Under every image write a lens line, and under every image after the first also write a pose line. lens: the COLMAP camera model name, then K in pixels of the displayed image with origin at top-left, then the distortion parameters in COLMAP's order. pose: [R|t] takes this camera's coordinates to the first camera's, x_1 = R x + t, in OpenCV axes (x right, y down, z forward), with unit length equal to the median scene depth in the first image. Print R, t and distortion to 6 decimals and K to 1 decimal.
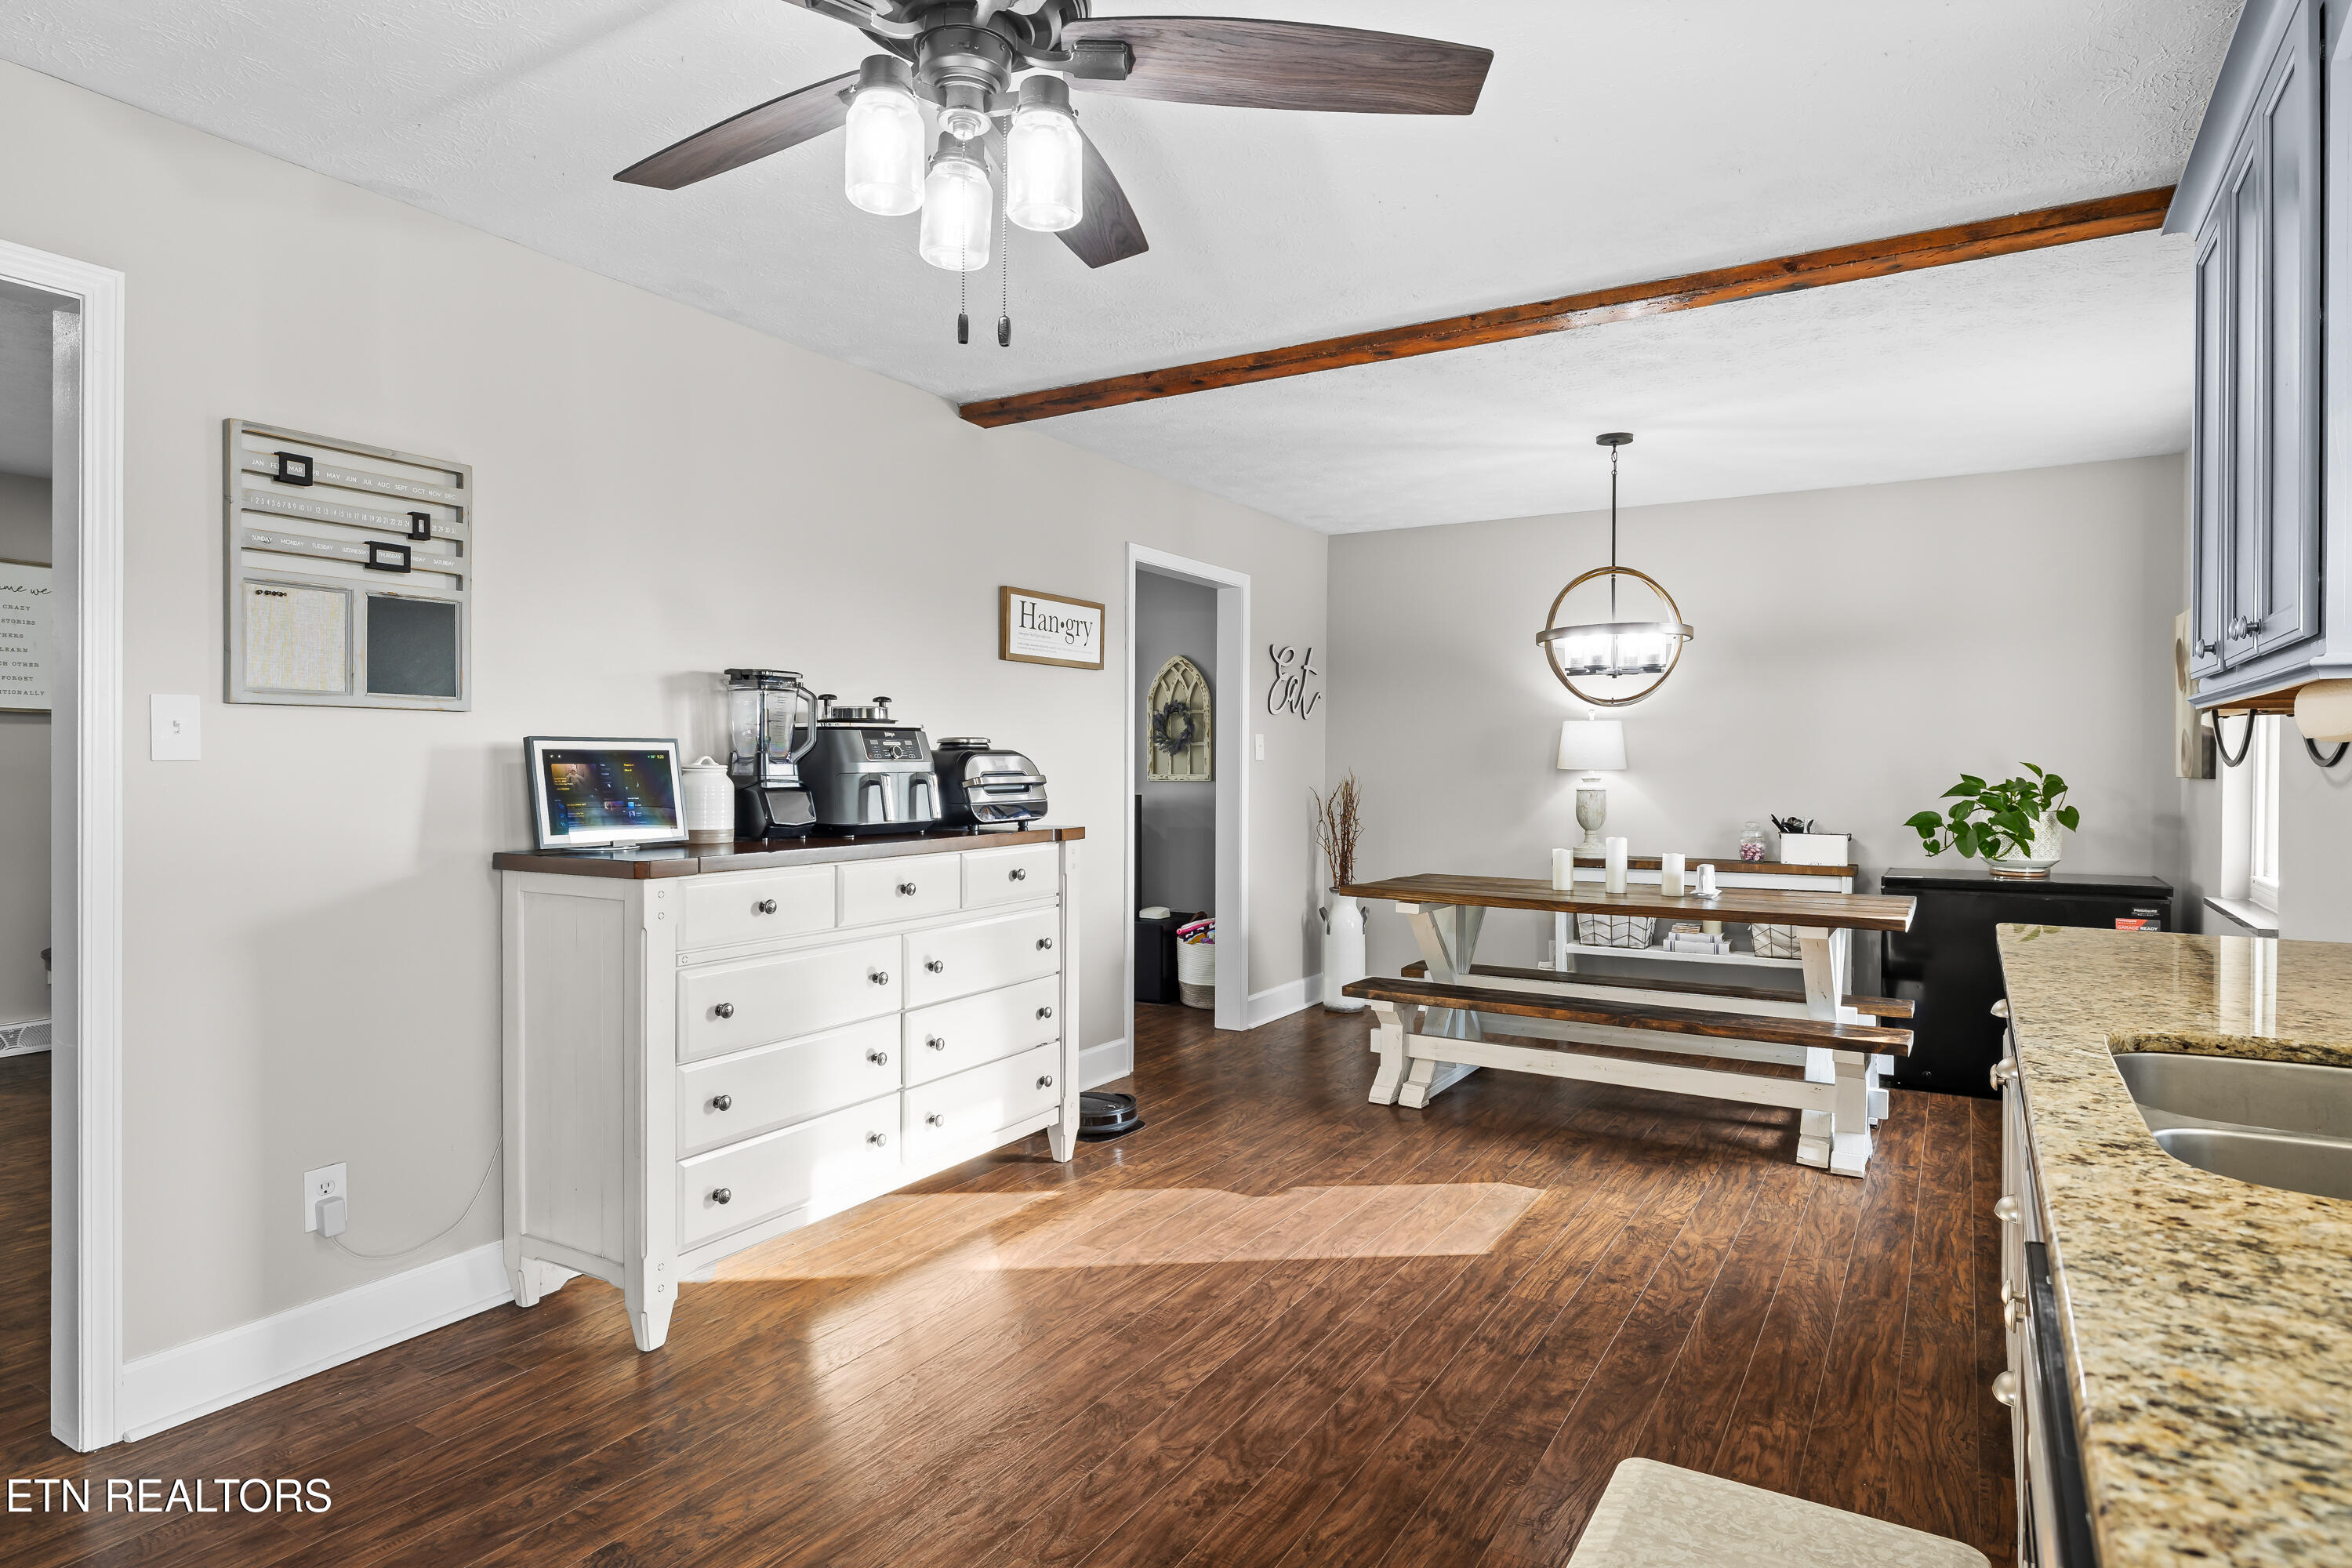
lens RADIAL K [[1316.1, 0, 1157.6], [0, 1316.1, 775.1], [0, 0, 1]] dist [0.006566, -0.002444]
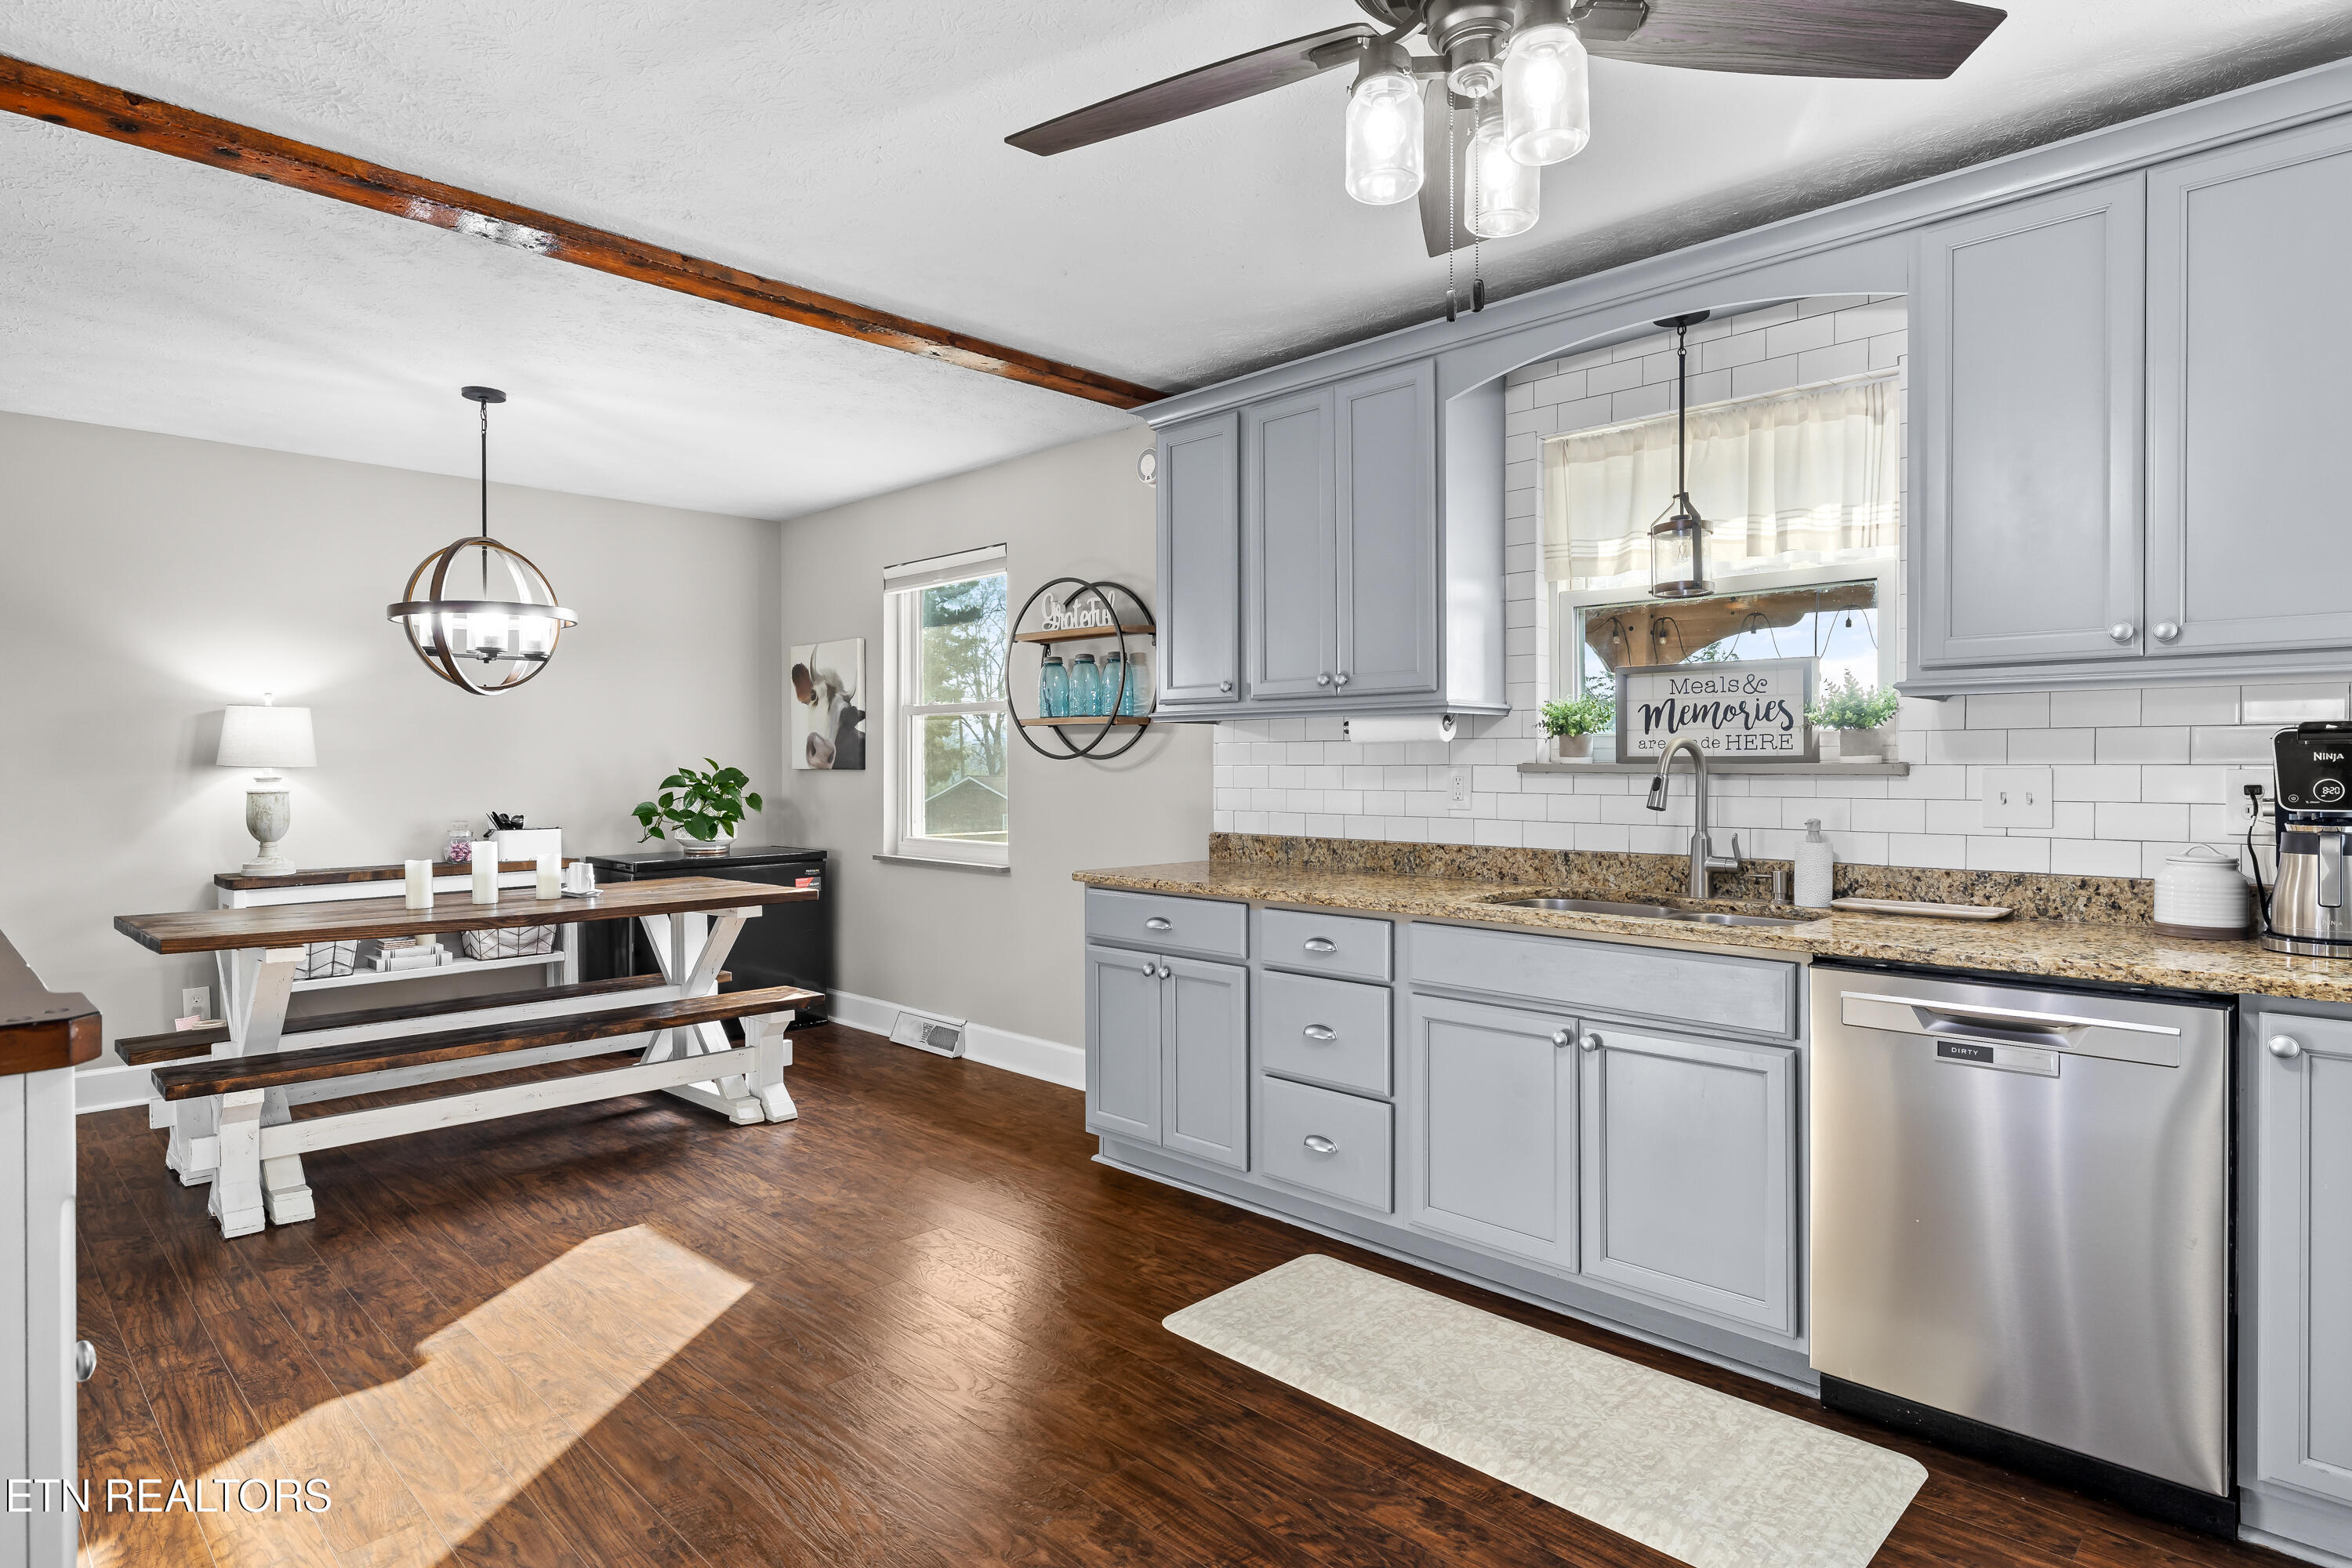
lens RADIAL K [[1272.1, 0, 1163.5], [0, 1272.1, 772.0], [0, 0, 1]] dist [-0.007646, 0.005251]
pose [[0.228659, -0.010851, 0.973446, -0.512619], [0.012626, 0.999887, 0.008180, -0.001428], [-0.973425, 0.010420, 0.228770, 0.473683]]
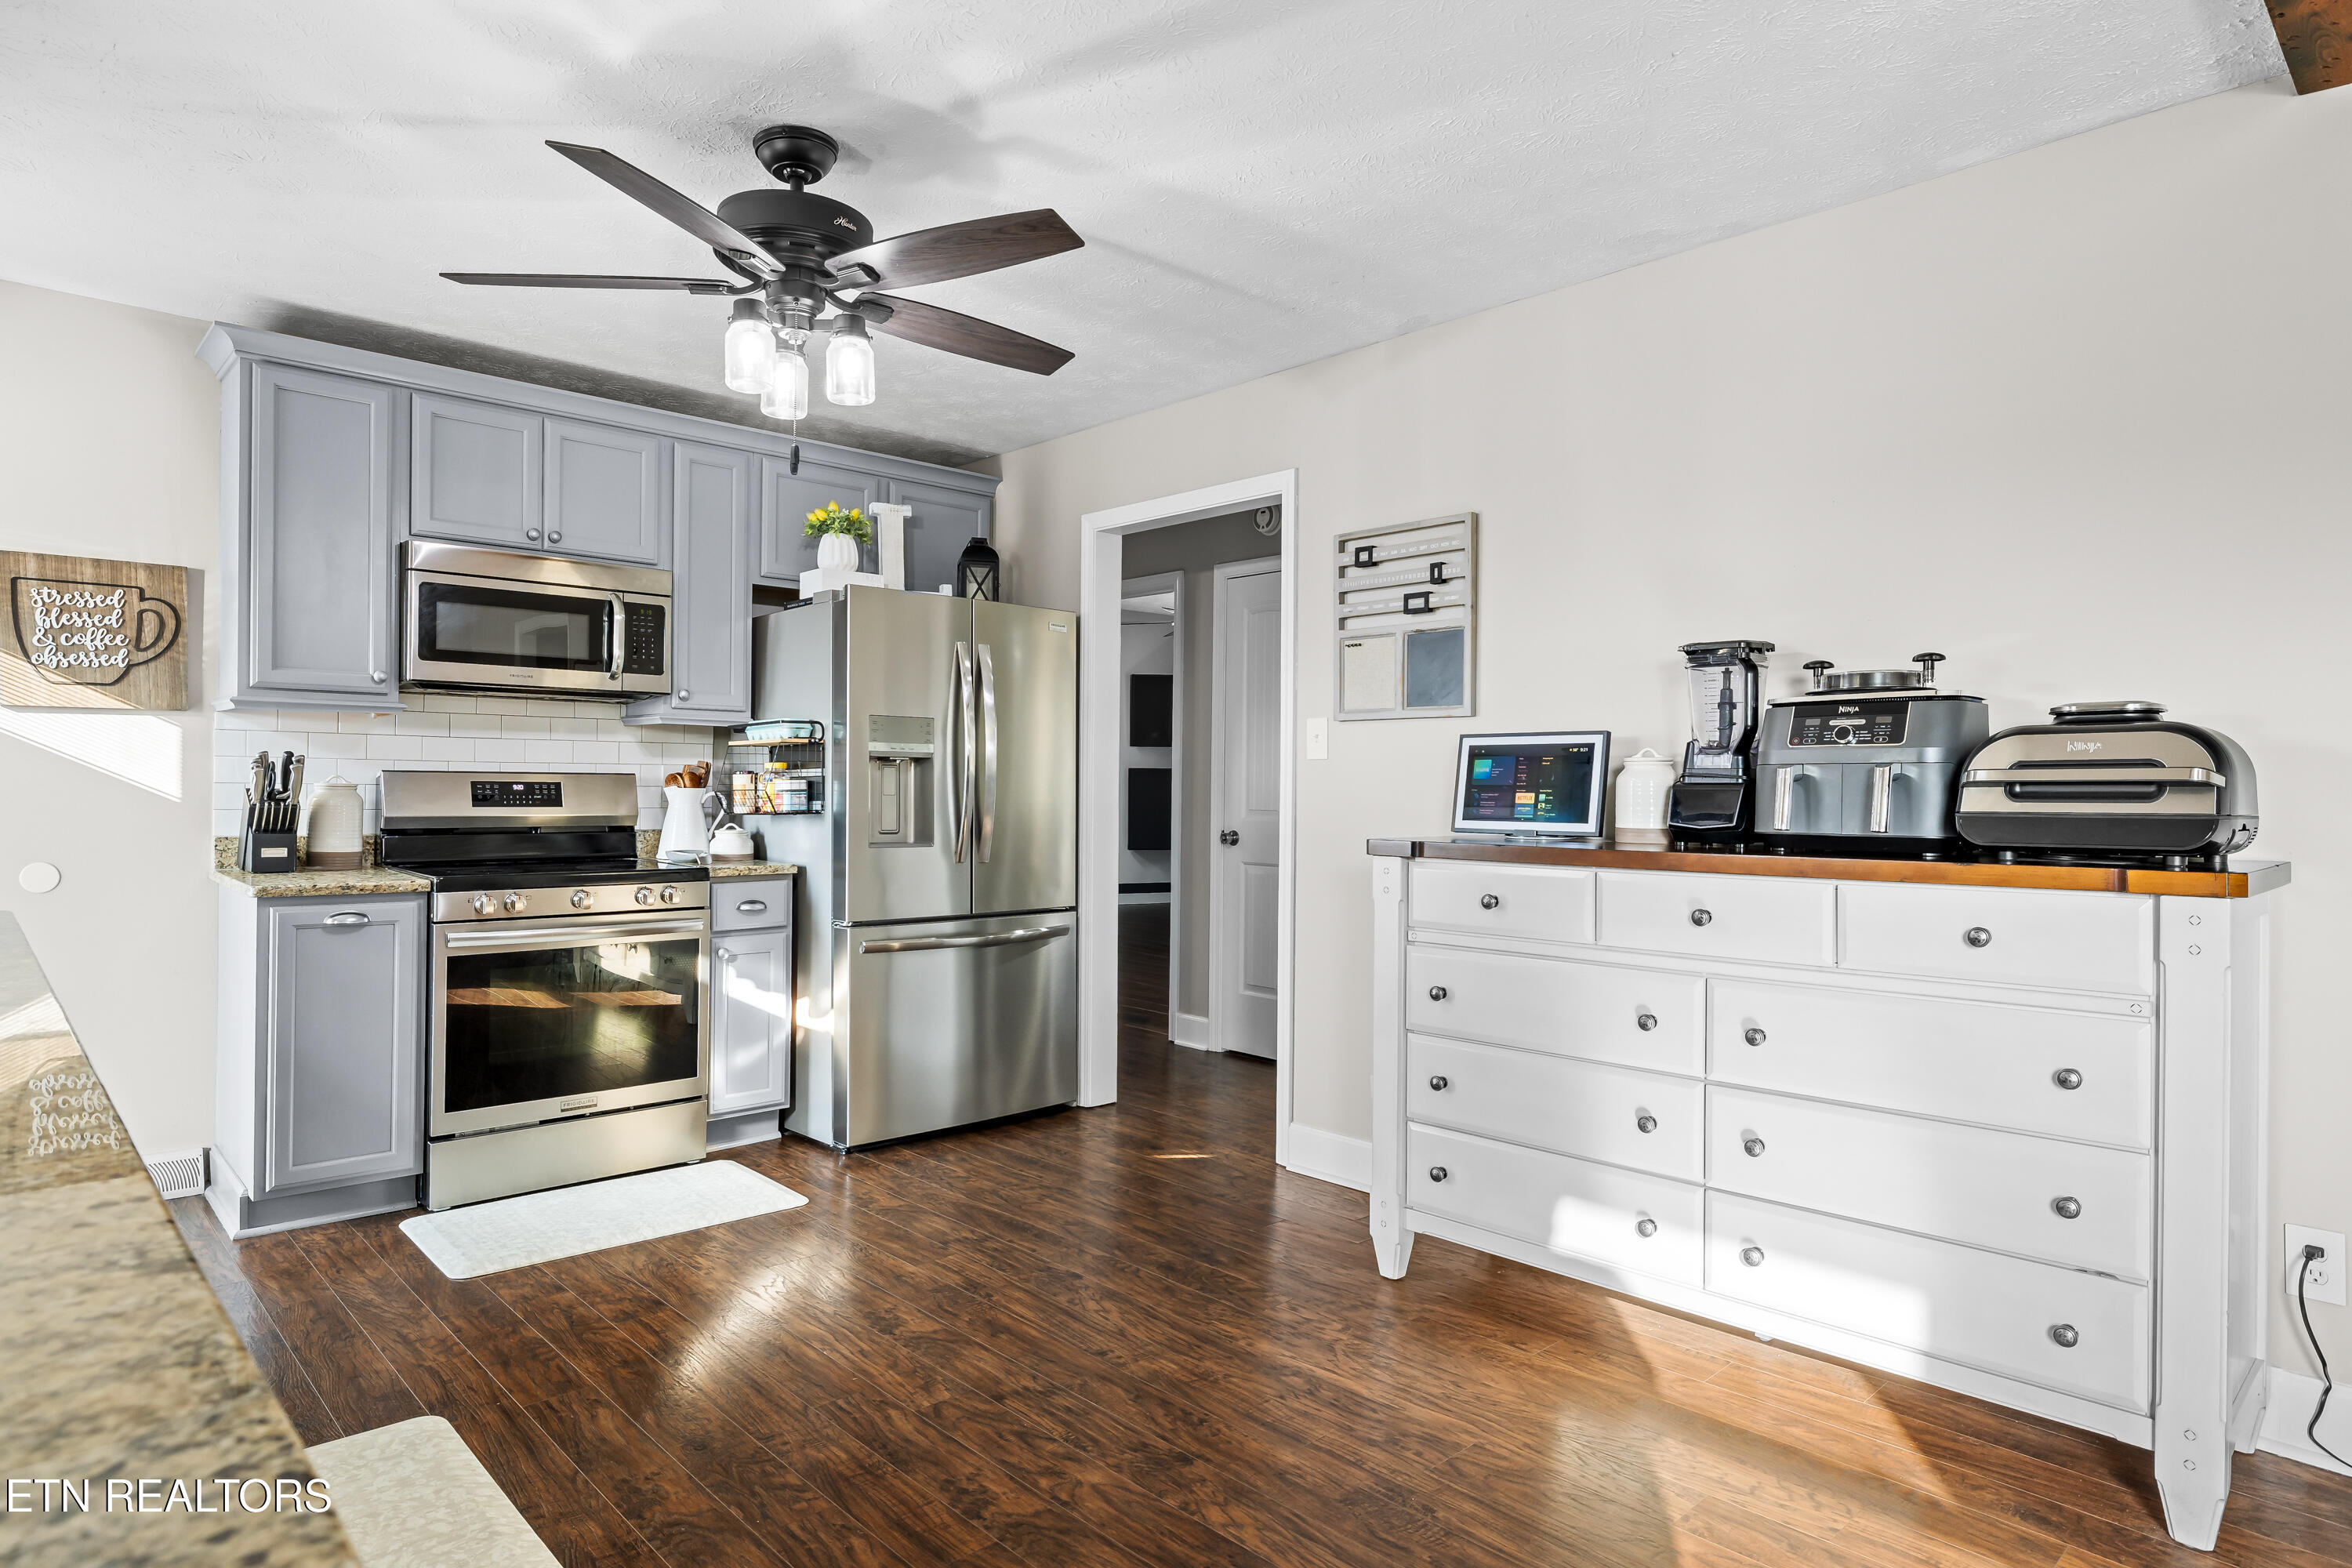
lens RADIAL K [[1316.1, 0, 1162.4], [0, 1316.1, 783.9], [0, 0, 1]] dist [0.006566, -0.002444]
pose [[-0.261818, -0.006506, -0.965095, 0.585572], [-0.020154, 0.999796, -0.001273, 0.017225], [0.964907, 0.019117, -0.261895, 0.860865]]
